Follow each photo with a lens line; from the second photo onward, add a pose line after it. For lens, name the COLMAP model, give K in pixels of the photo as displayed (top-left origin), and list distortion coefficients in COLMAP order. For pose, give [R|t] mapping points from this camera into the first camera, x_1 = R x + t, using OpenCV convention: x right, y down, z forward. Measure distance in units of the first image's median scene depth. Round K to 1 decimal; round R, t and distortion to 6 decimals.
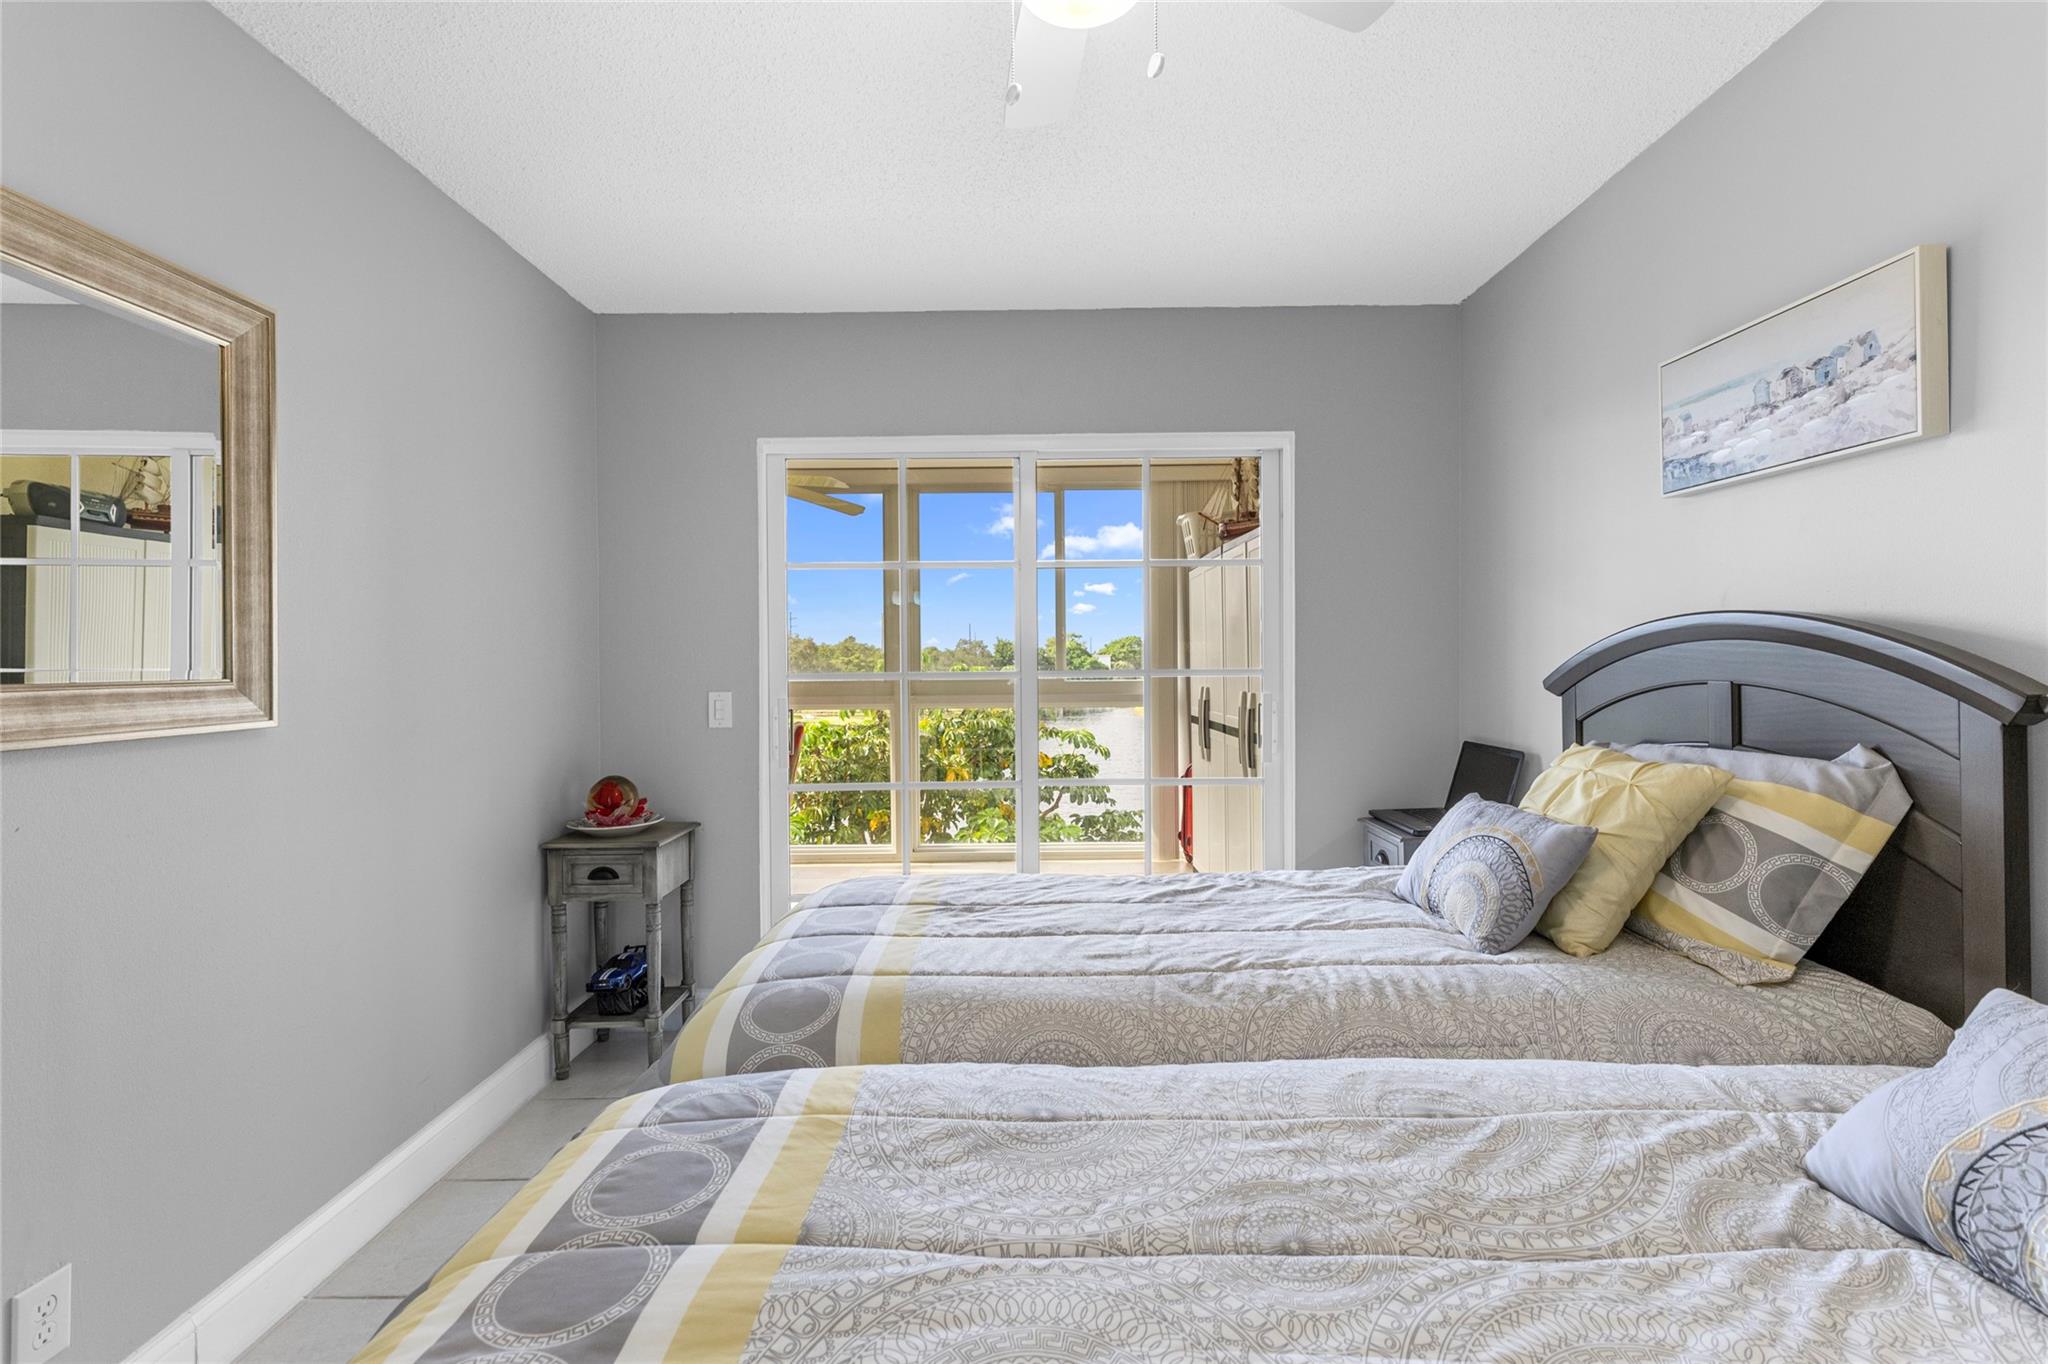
lens RADIAL K [[913.8, 0, 1026.4], [0, 913.8, 662.3], [0, 0, 1]] dist [0.000191, -0.000281]
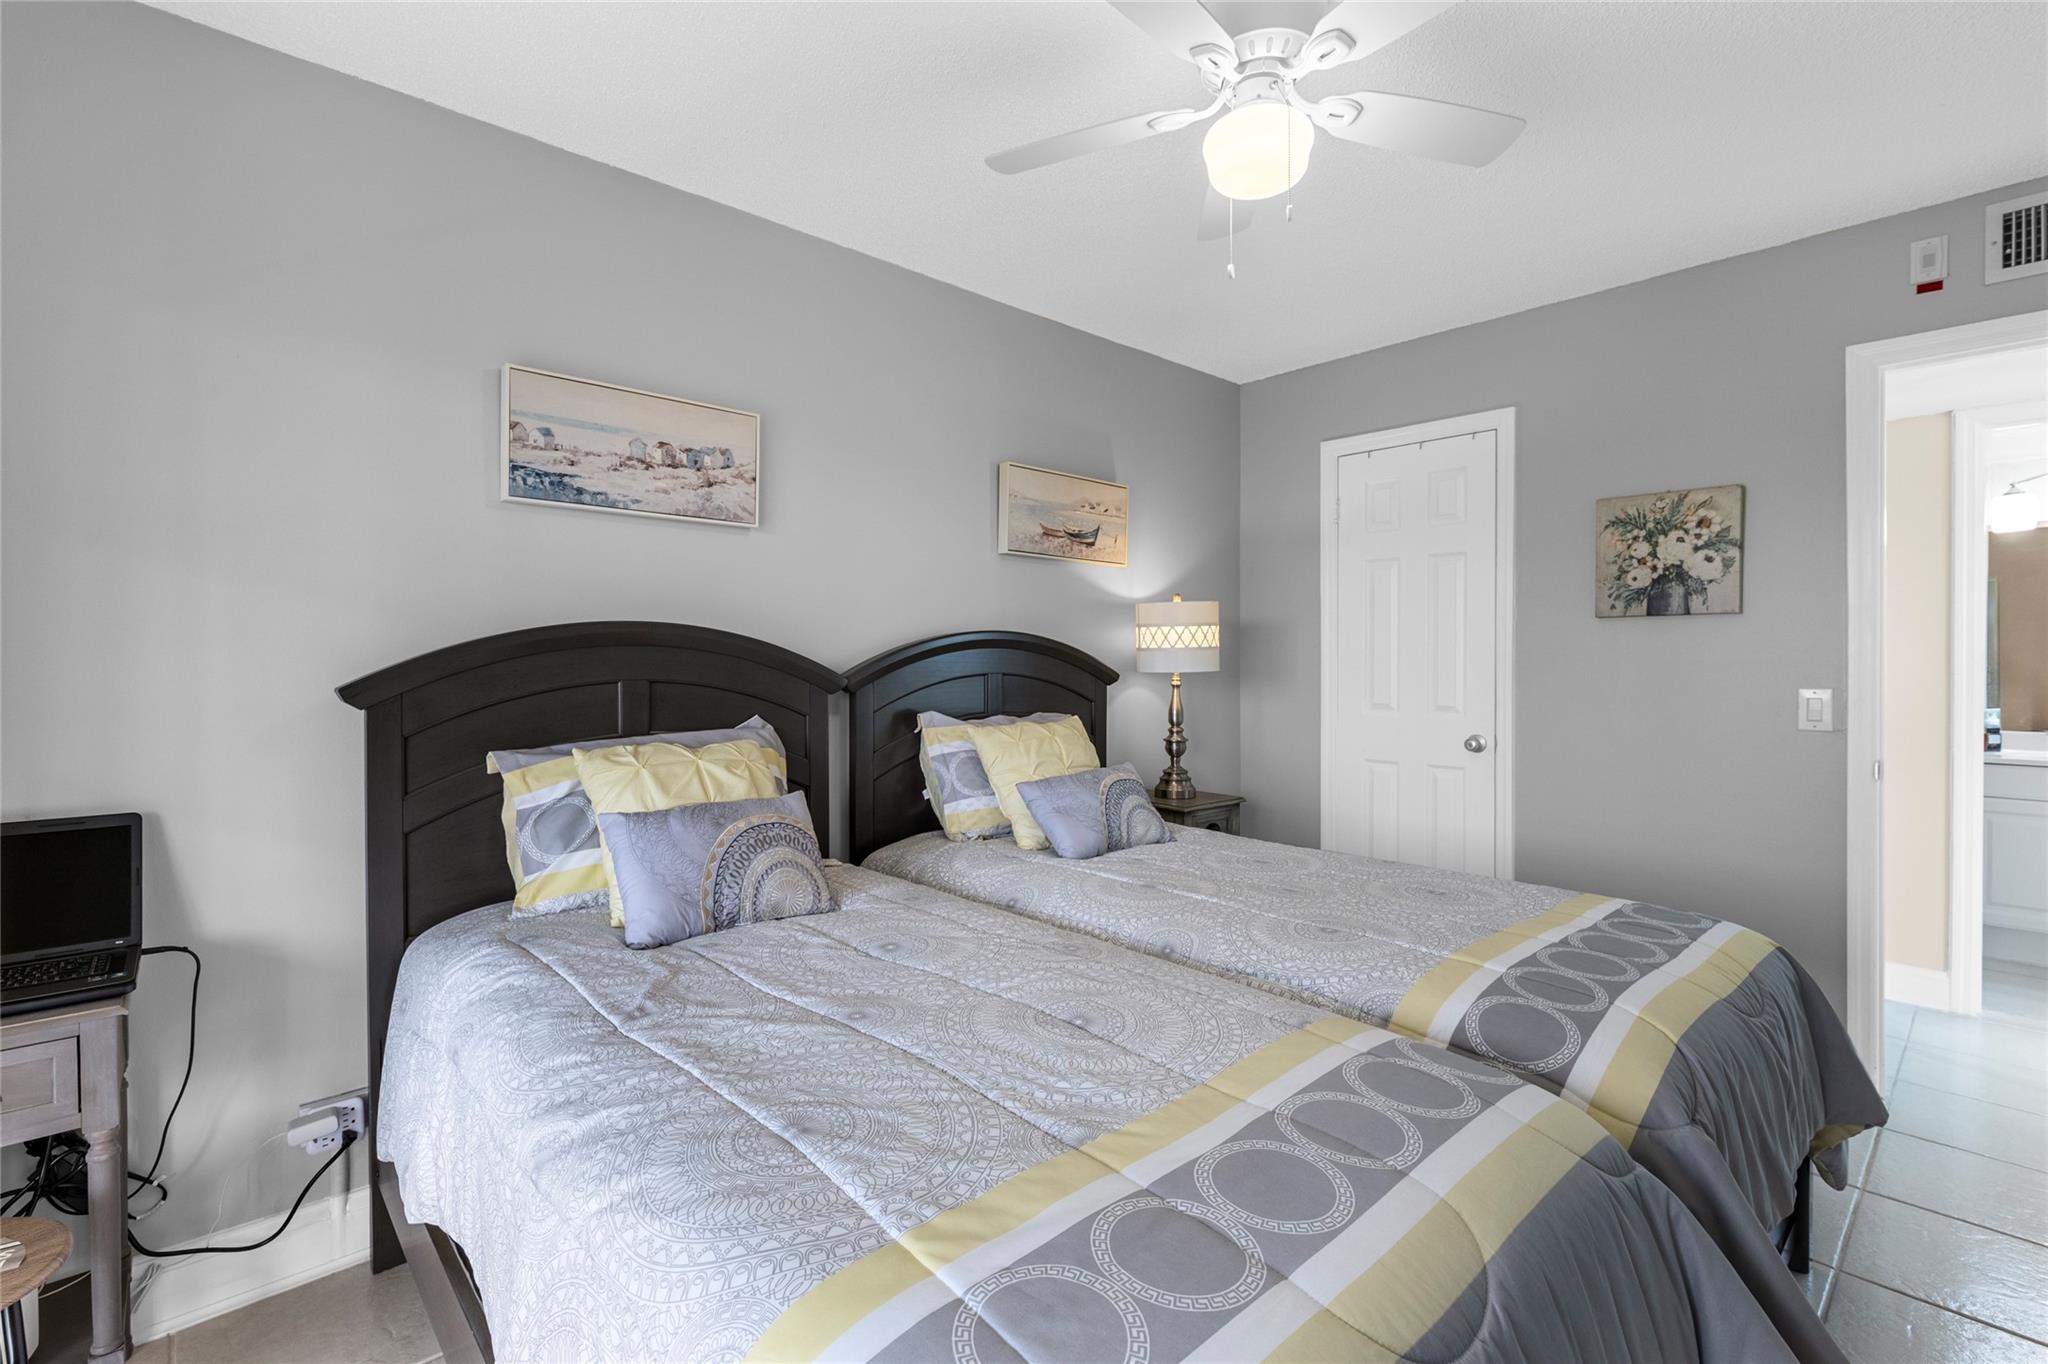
lens RADIAL K [[913.8, 0, 1026.4], [0, 913.8, 662.3], [0, 0, 1]] dist [0.000191, -0.000281]
pose [[-0.662513, 0.003496, 0.749042, -0.449014], [0.003453, 0.999993, -0.001614, 0.001205], [-0.749043, 0.001517, -0.662520, 1.316274]]
